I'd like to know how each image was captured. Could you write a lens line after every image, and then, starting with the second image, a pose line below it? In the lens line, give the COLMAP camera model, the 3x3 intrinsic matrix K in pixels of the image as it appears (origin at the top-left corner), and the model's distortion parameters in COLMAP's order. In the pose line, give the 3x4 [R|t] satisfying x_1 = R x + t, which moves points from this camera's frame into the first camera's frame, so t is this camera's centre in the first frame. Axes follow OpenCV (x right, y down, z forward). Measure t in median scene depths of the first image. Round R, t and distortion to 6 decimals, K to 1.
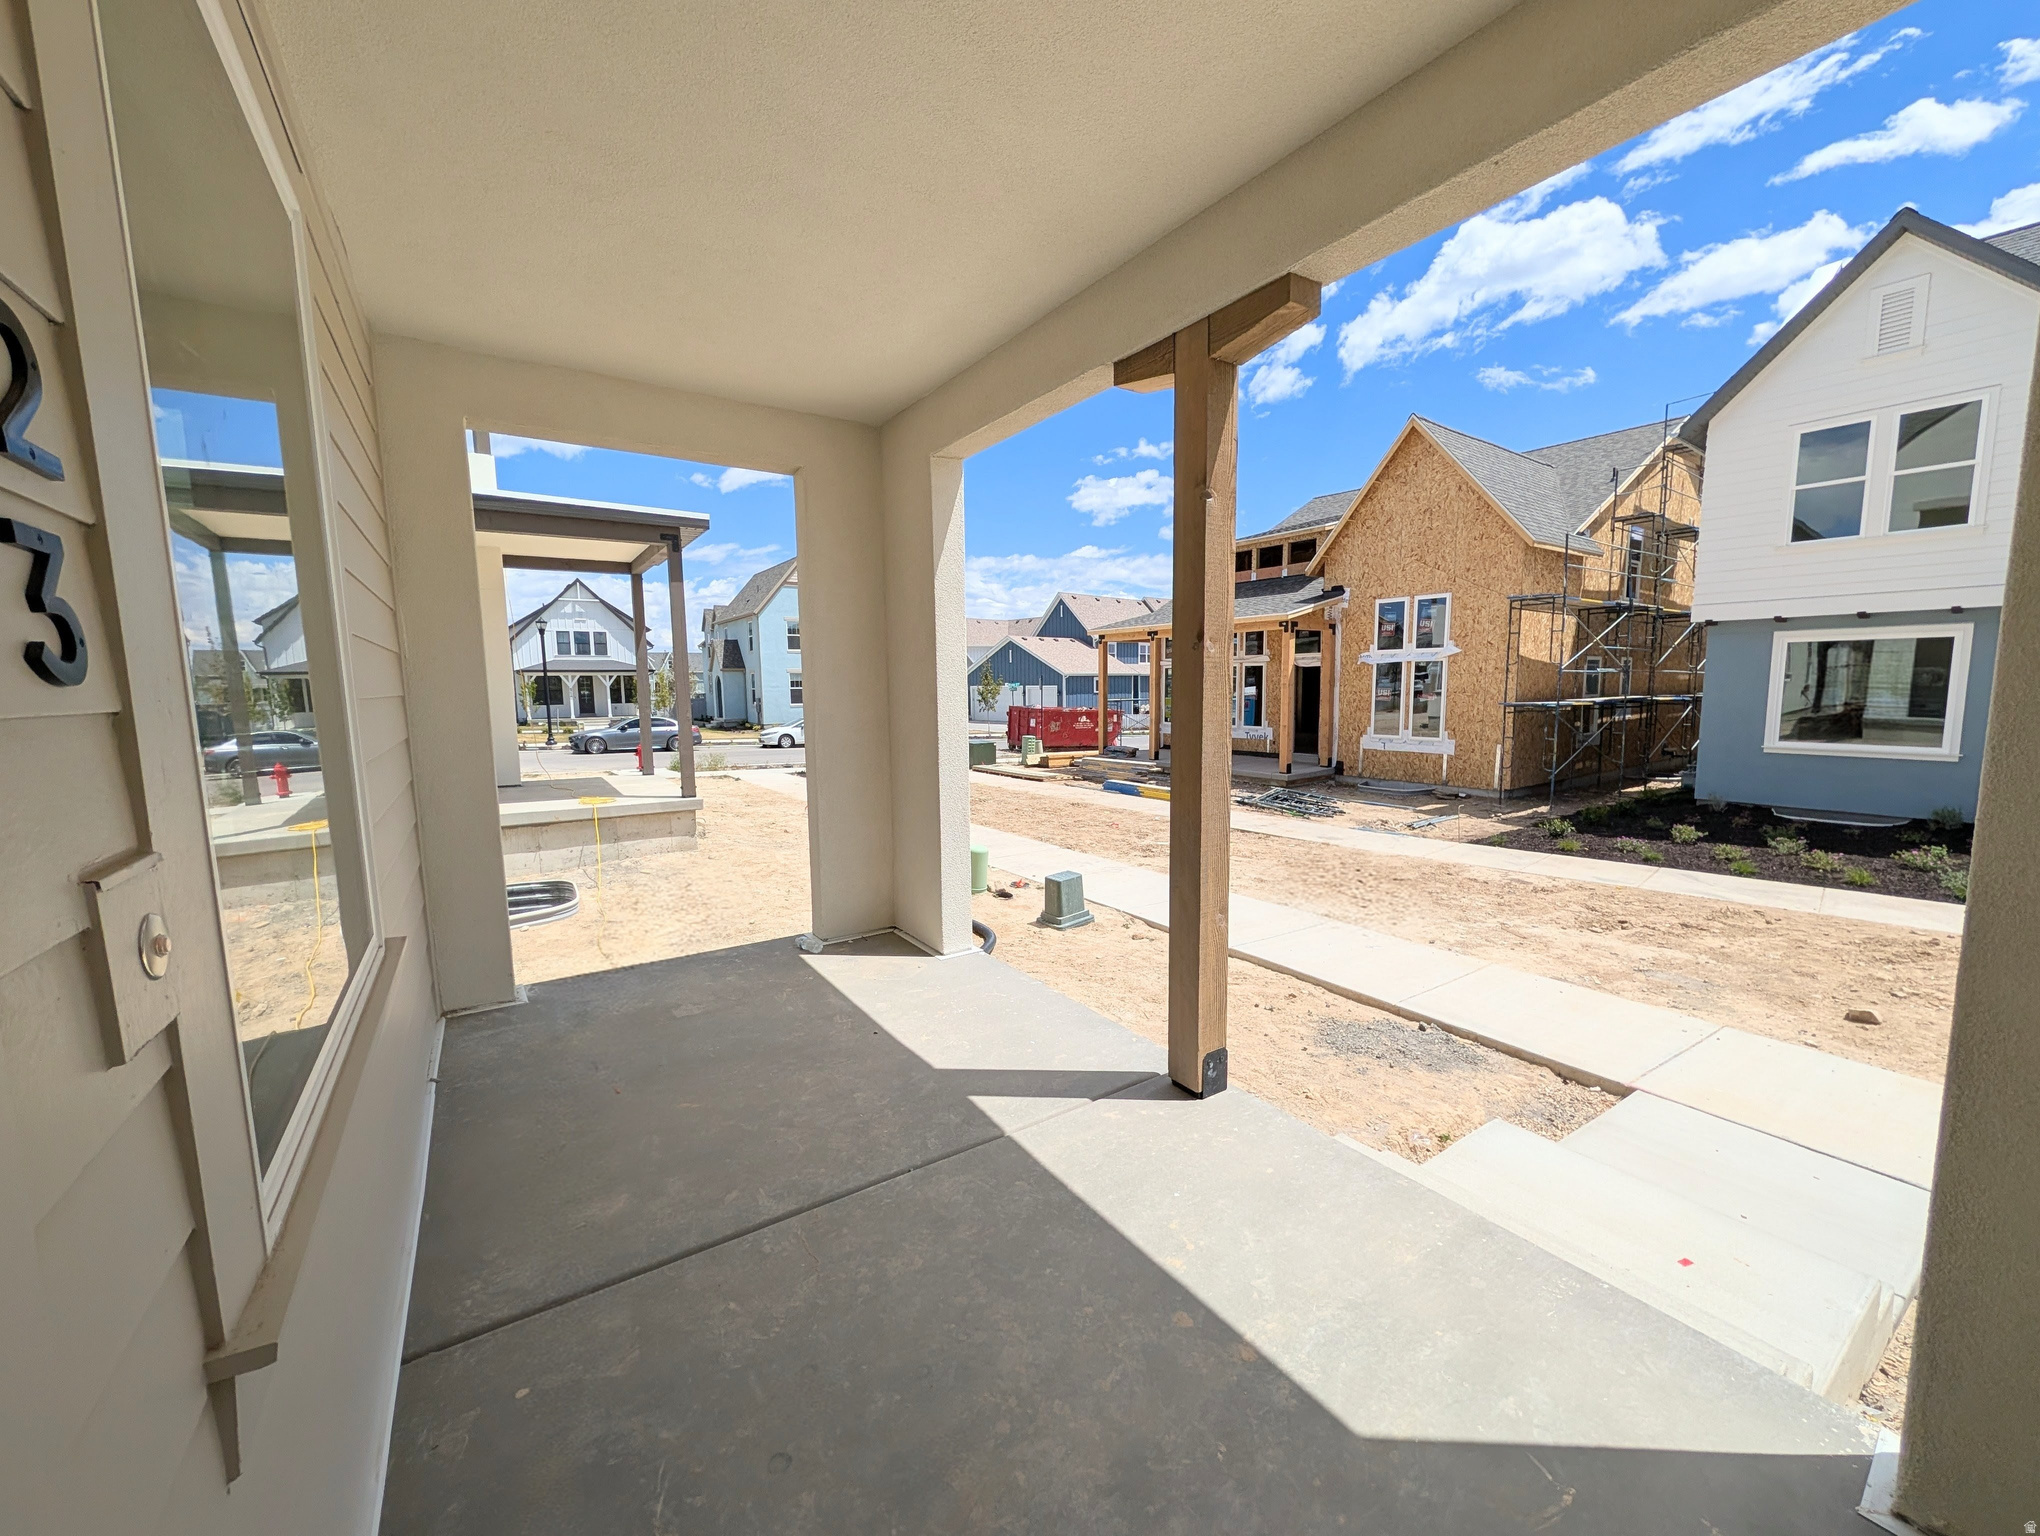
lens RADIAL K [[785.2, 0, 1019.5], [0, 785.2, 764.6], [0, 0, 1]] dist [0.001091, 0.000445]
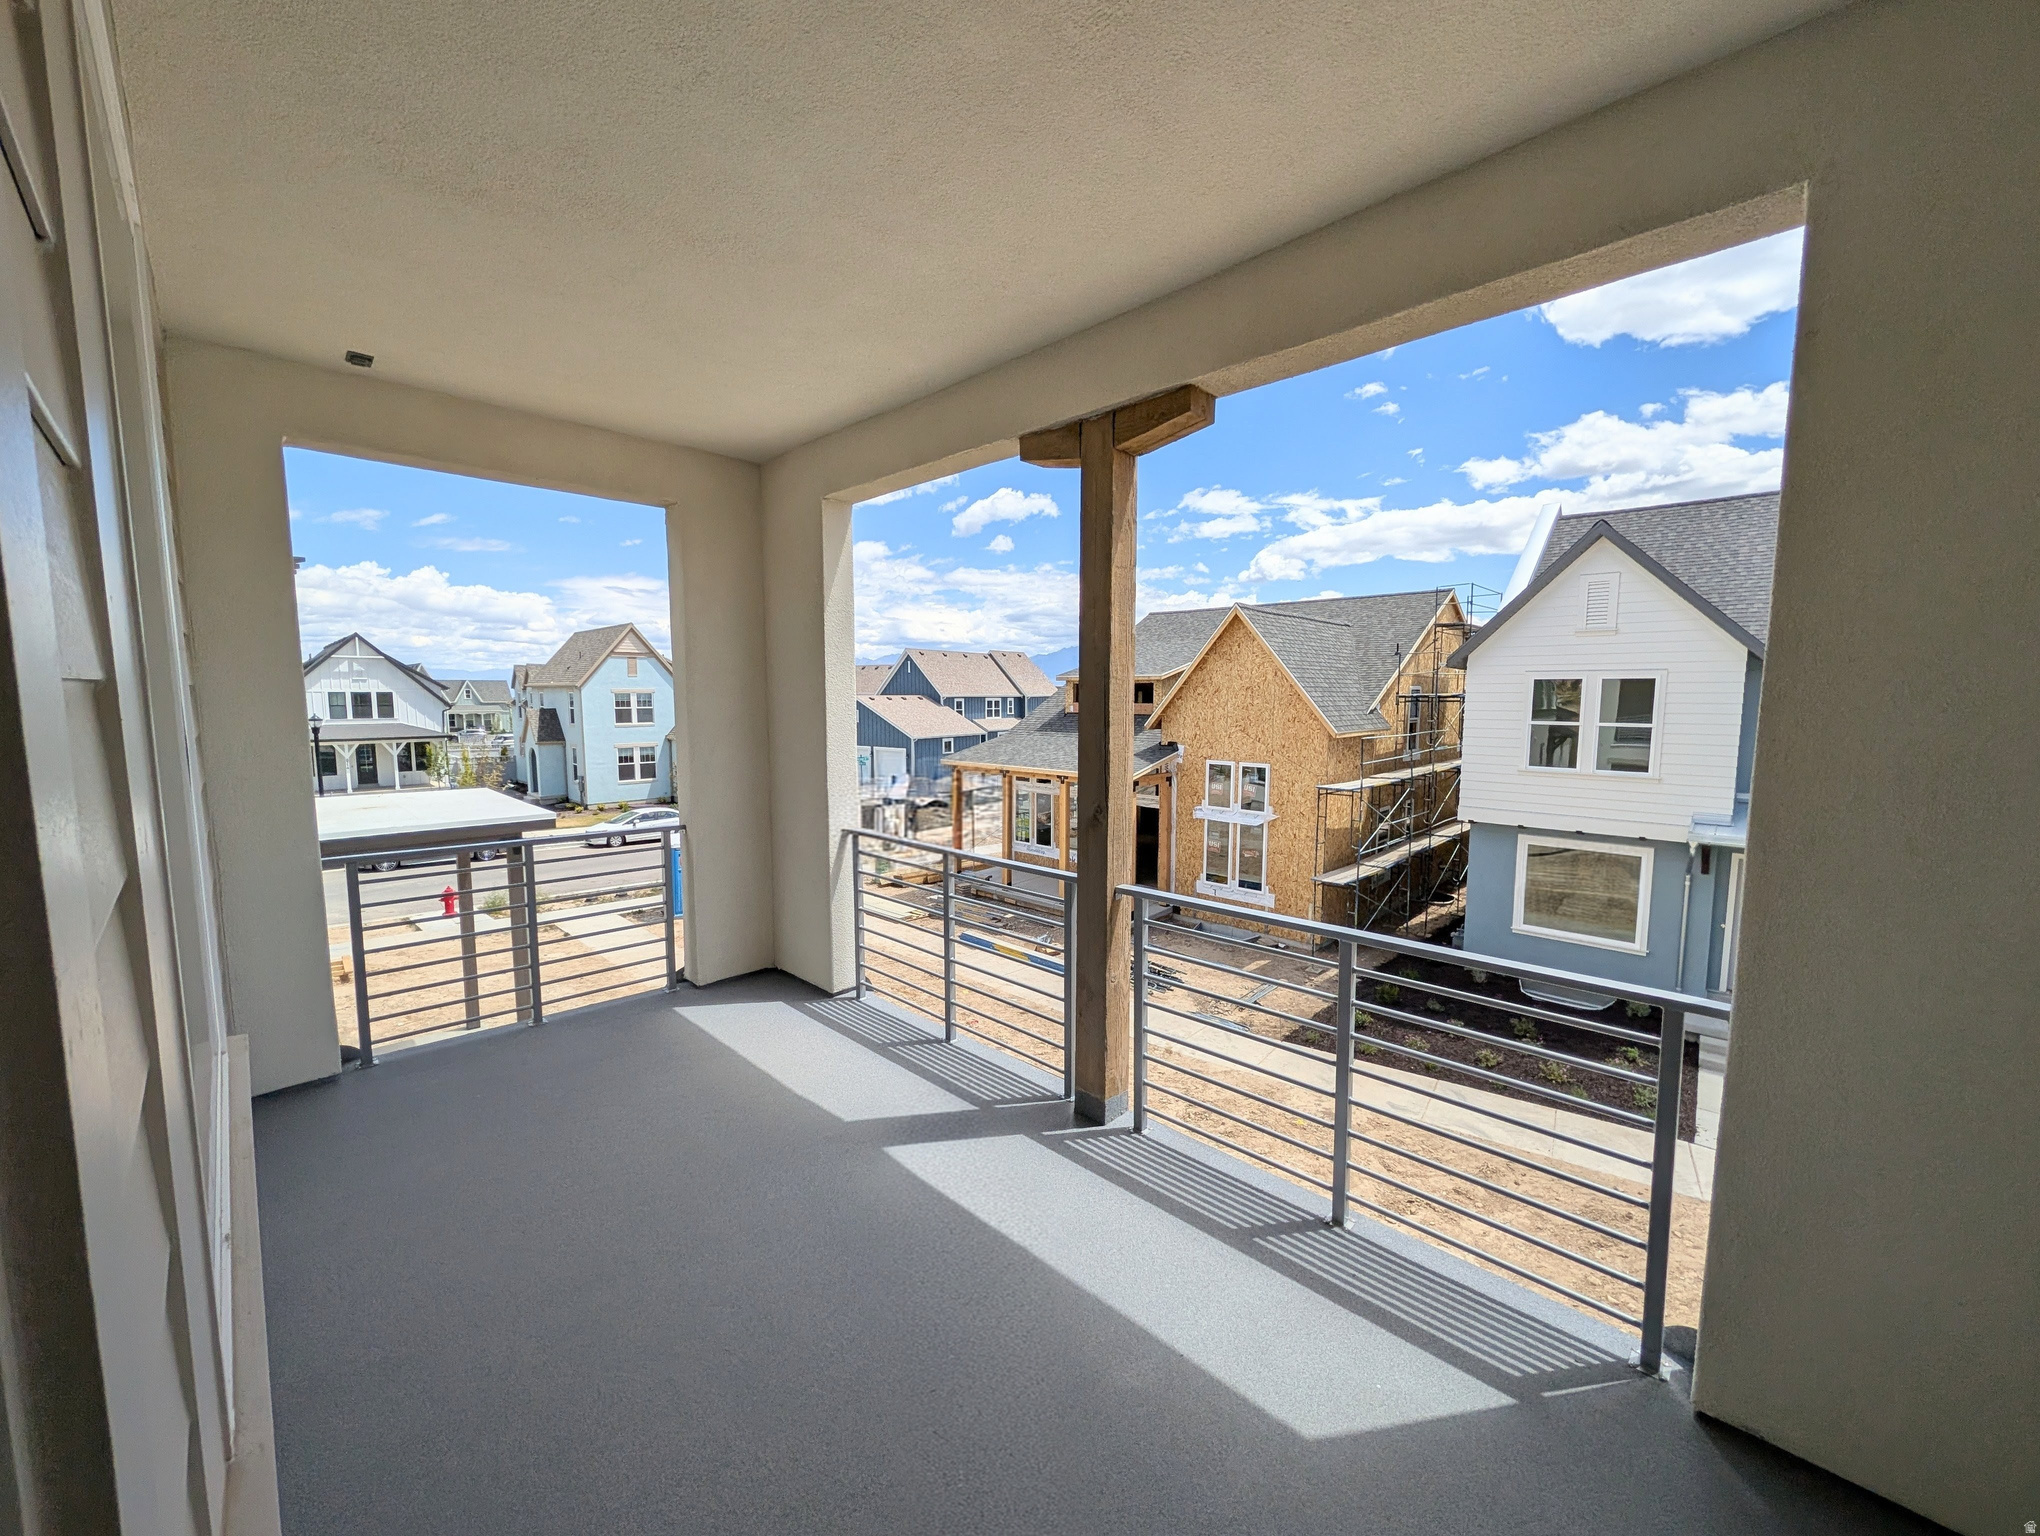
lens RADIAL K [[785.2, 0, 1019.5], [0, 785.2, 764.6], [0, 0, 1]] dist [0.001091, 0.000445]
pose [[0.980775, -0.006223, 0.195042, -0.013624], [0.008881, 0.999879, -0.012756, -0.180063], [-0.194939, 0.014243, 0.980712, -0.019801]]
